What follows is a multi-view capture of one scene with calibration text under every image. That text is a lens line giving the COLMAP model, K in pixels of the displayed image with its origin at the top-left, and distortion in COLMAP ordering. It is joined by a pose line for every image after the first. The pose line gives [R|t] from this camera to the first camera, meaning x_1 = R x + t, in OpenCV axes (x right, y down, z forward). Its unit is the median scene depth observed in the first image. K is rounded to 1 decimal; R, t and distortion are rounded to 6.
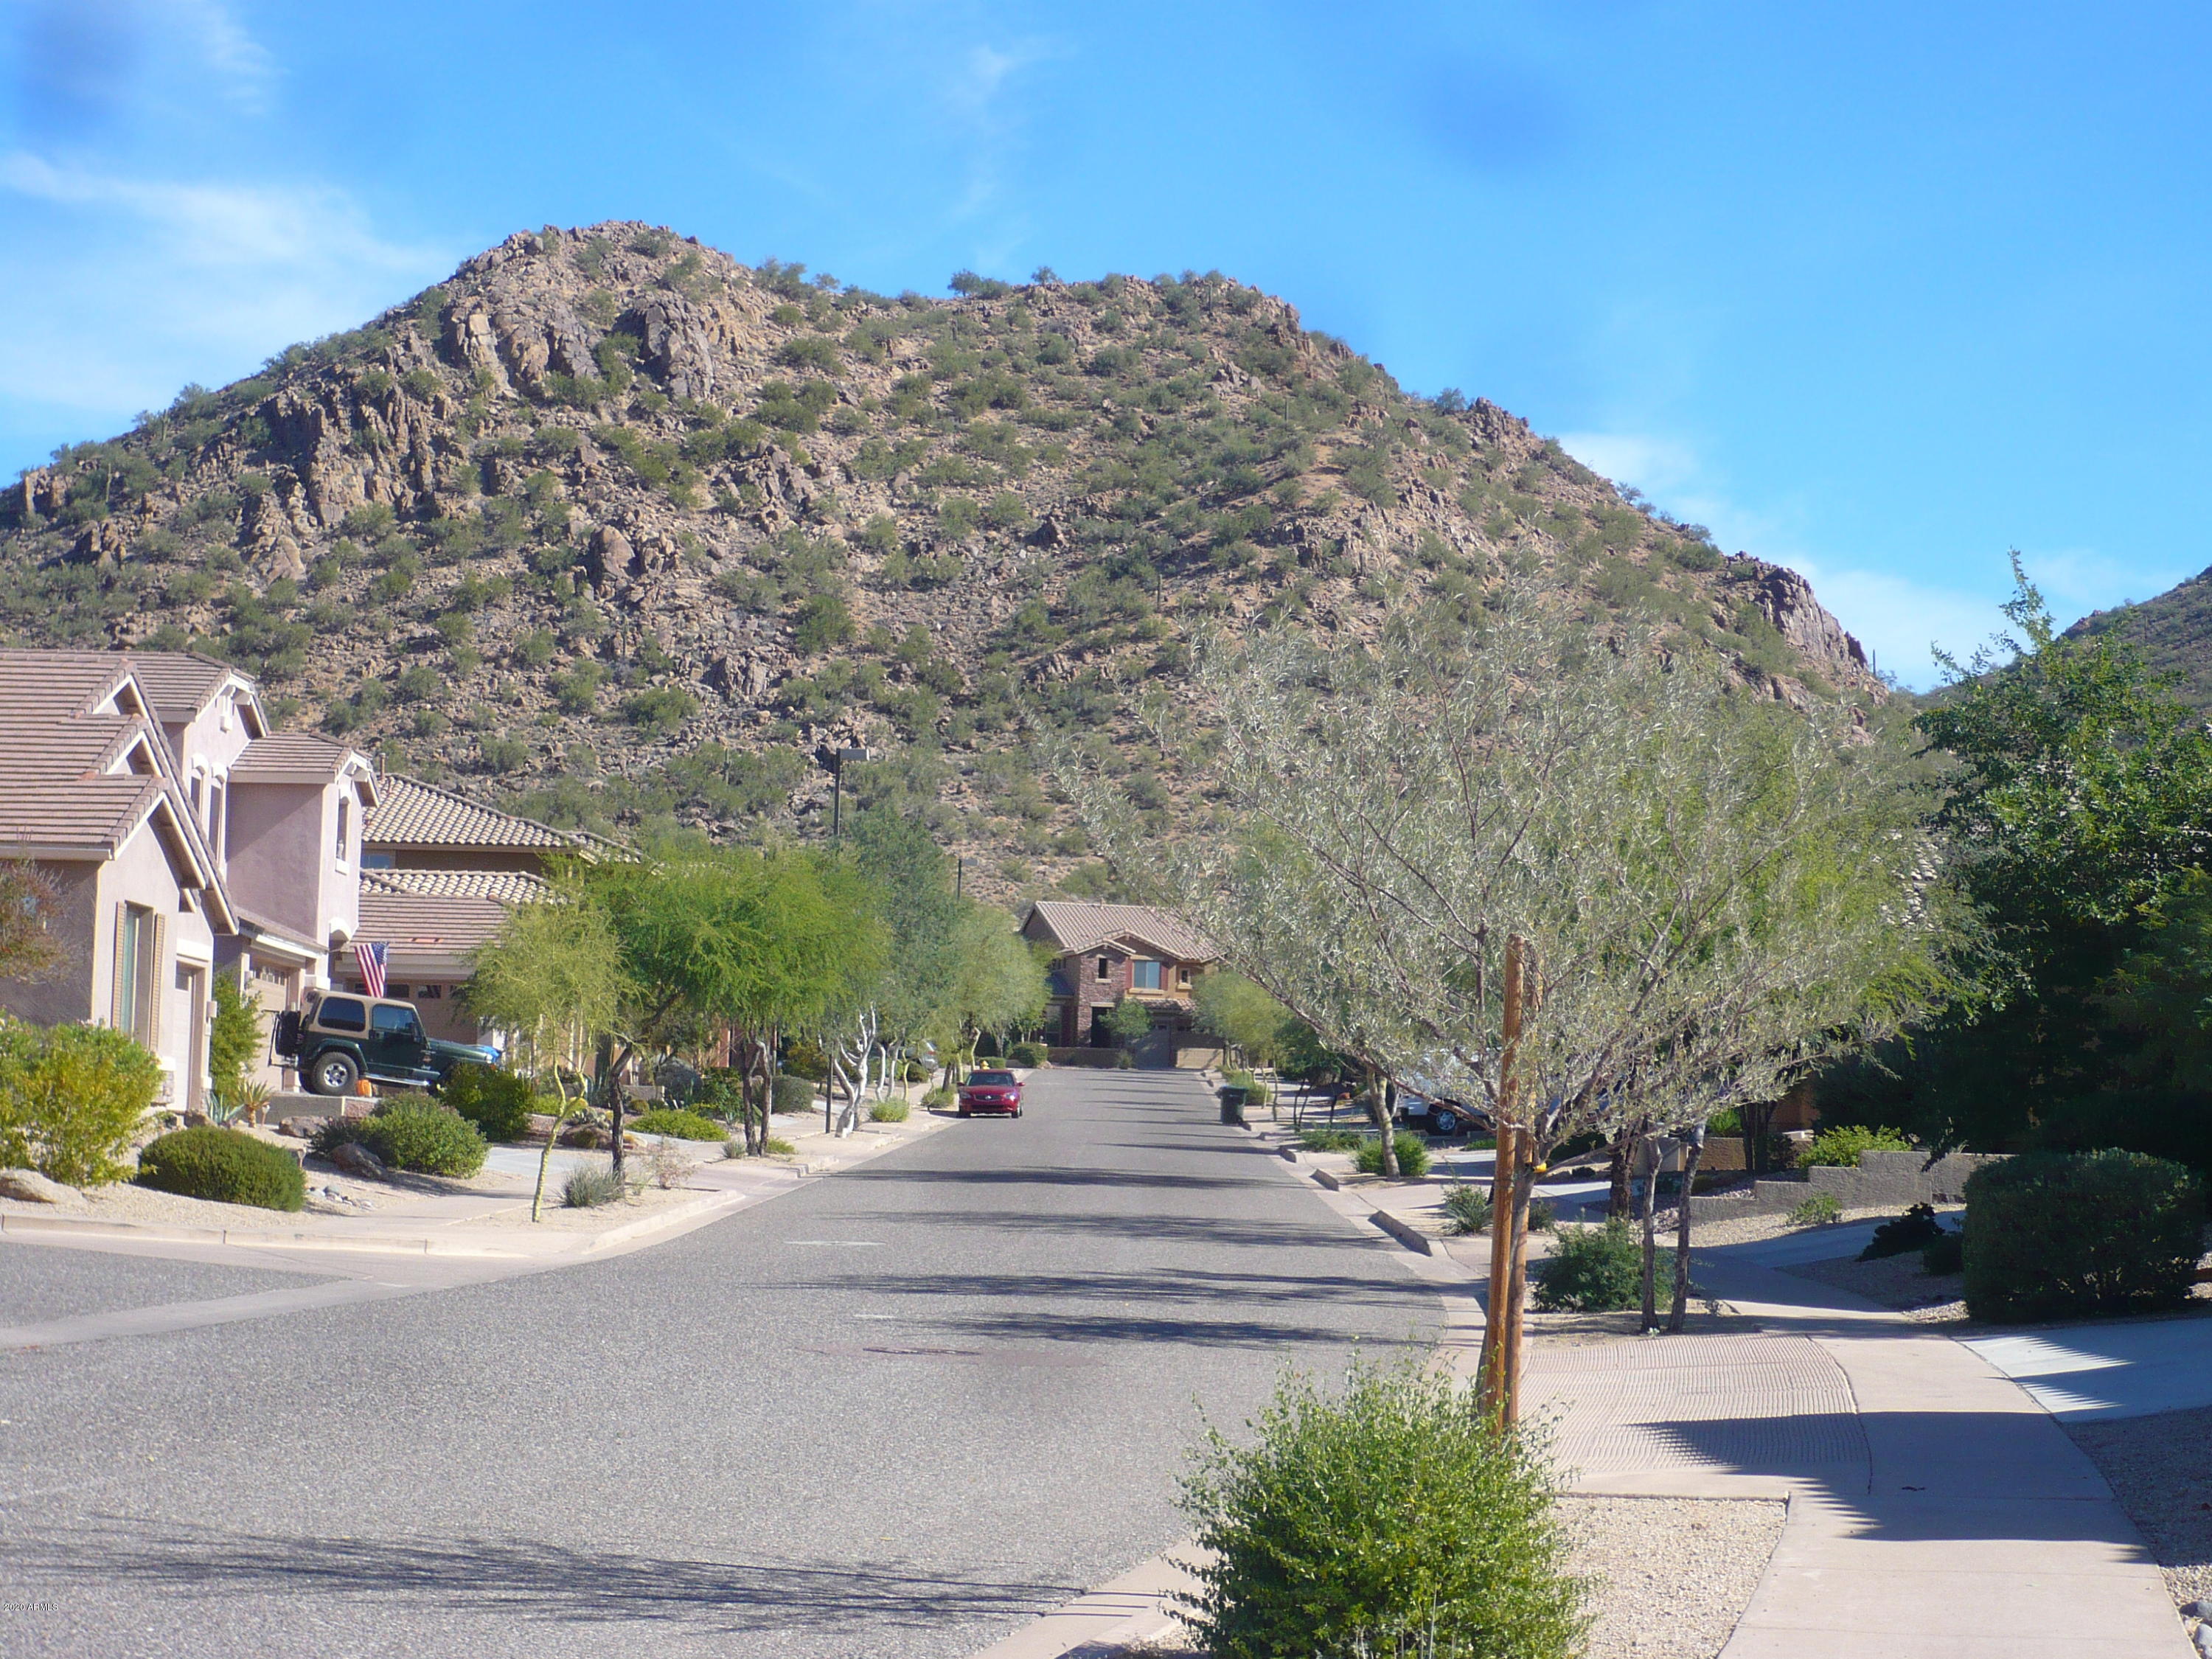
lens RADIAL K [[4553.8, 0, 1106.0], [0, 4553.8, 829.5], [0, 0, 1]] dist [-0.015869, -0.077722]
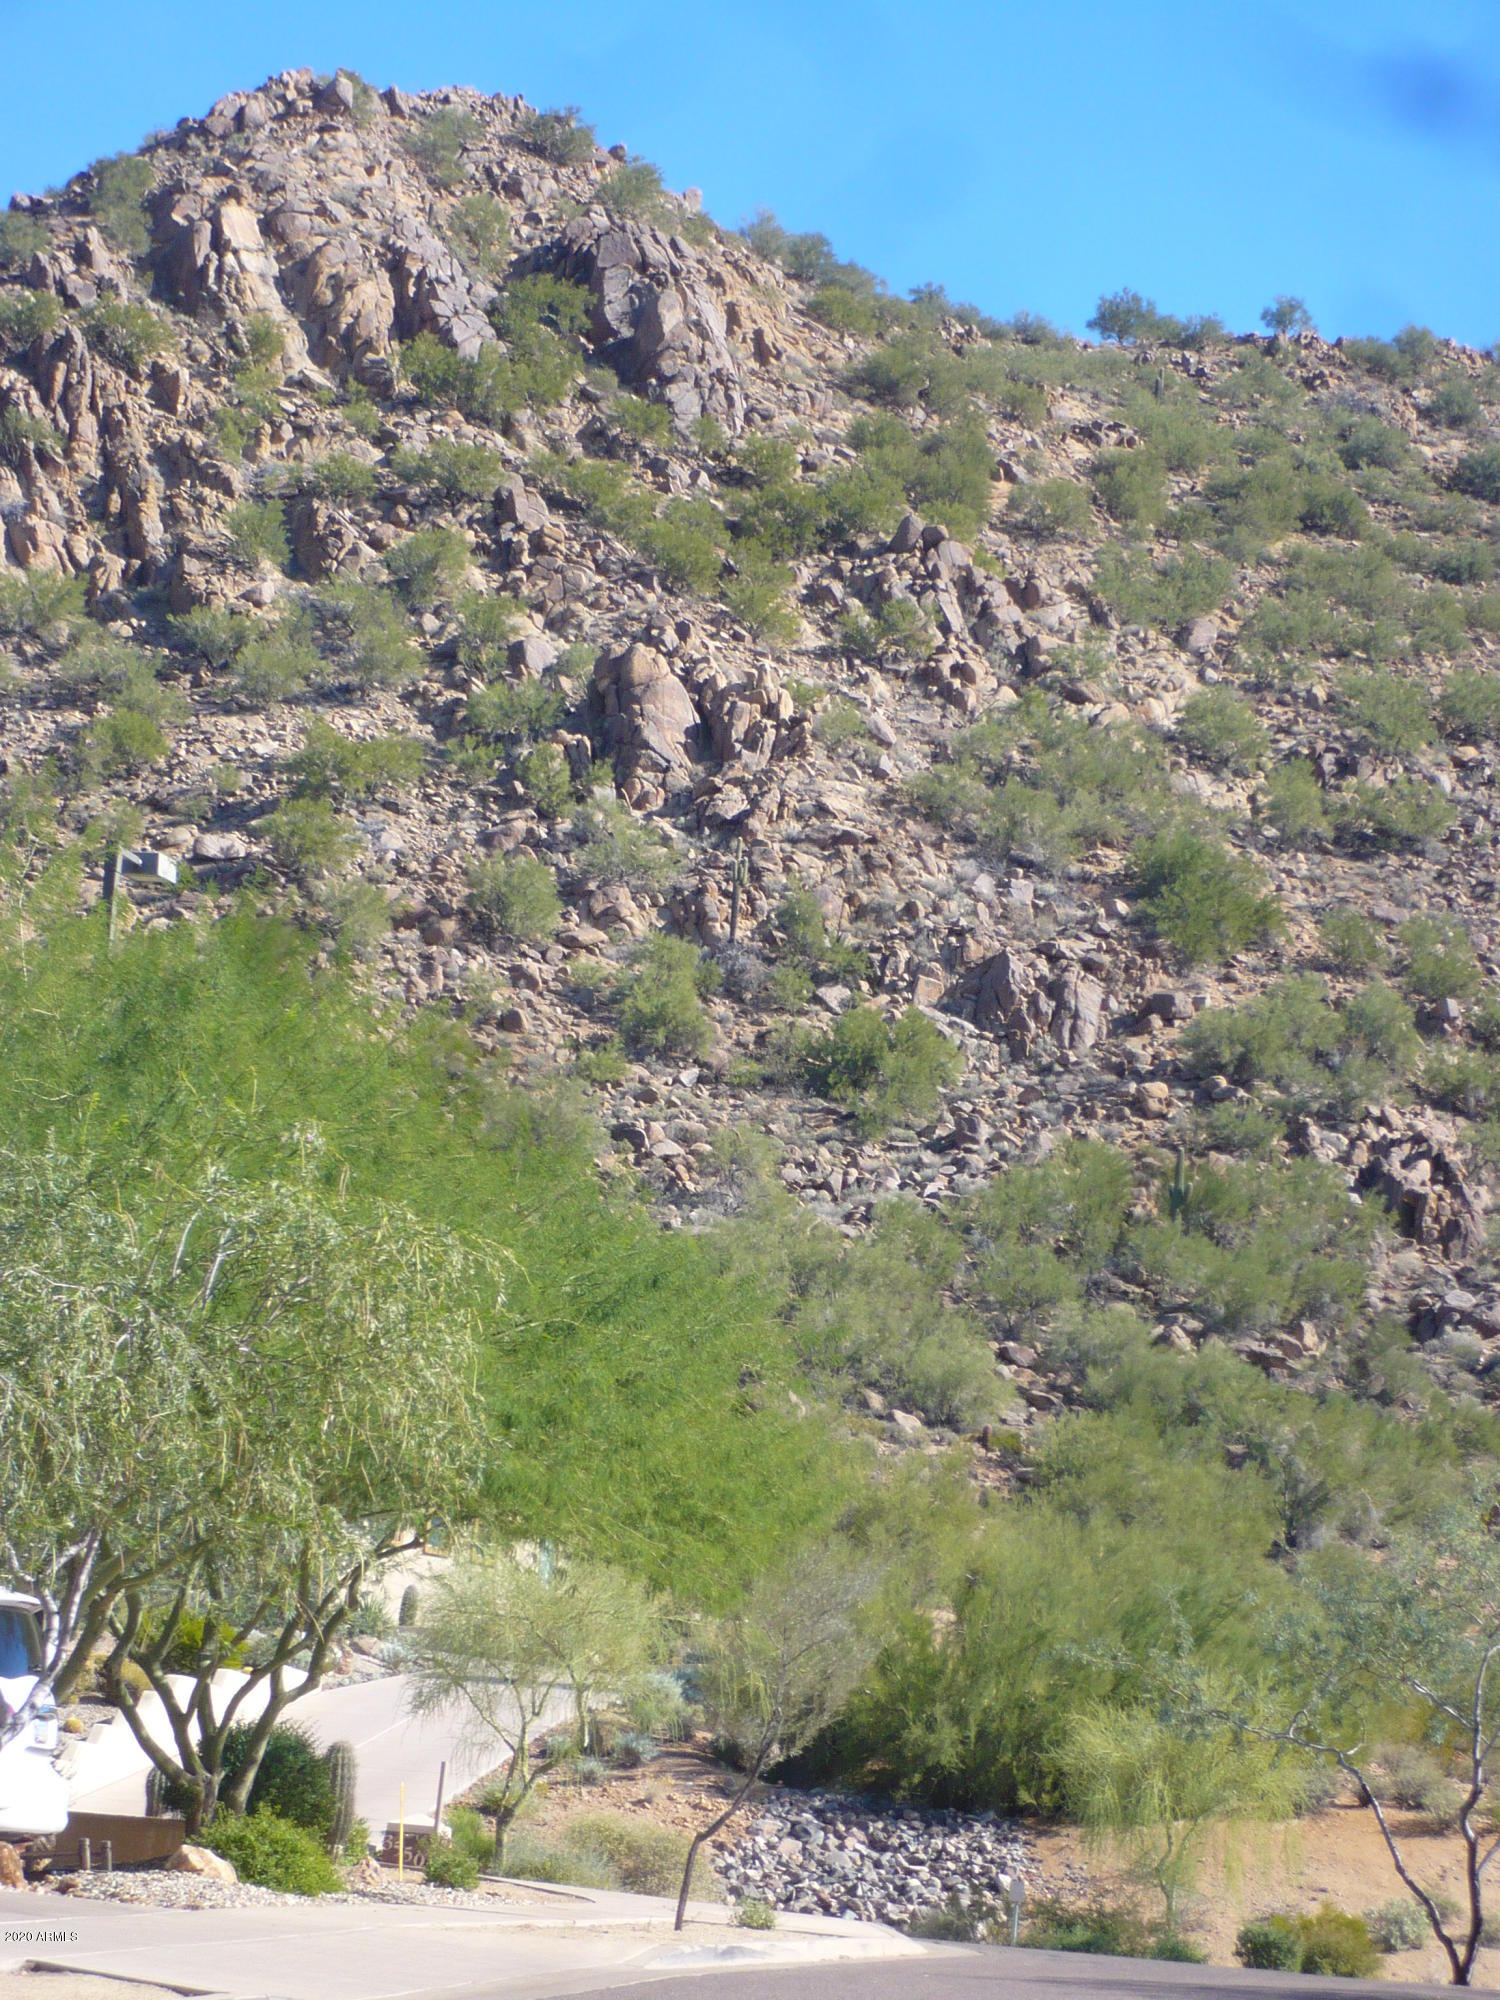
lens RADIAL K [[6017.3, 0, 750.0], [0, 6017.3, 1000.0], [0, 0, 1]] dist [0.044579, -1.786734]
pose [[0.994437, 0.067640, 0.080741, -0.135738], [-0.060078, 0.993883, -0.092666, 0.015004], [-0.086515, 0.087299, 0.992418, 0.439987]]
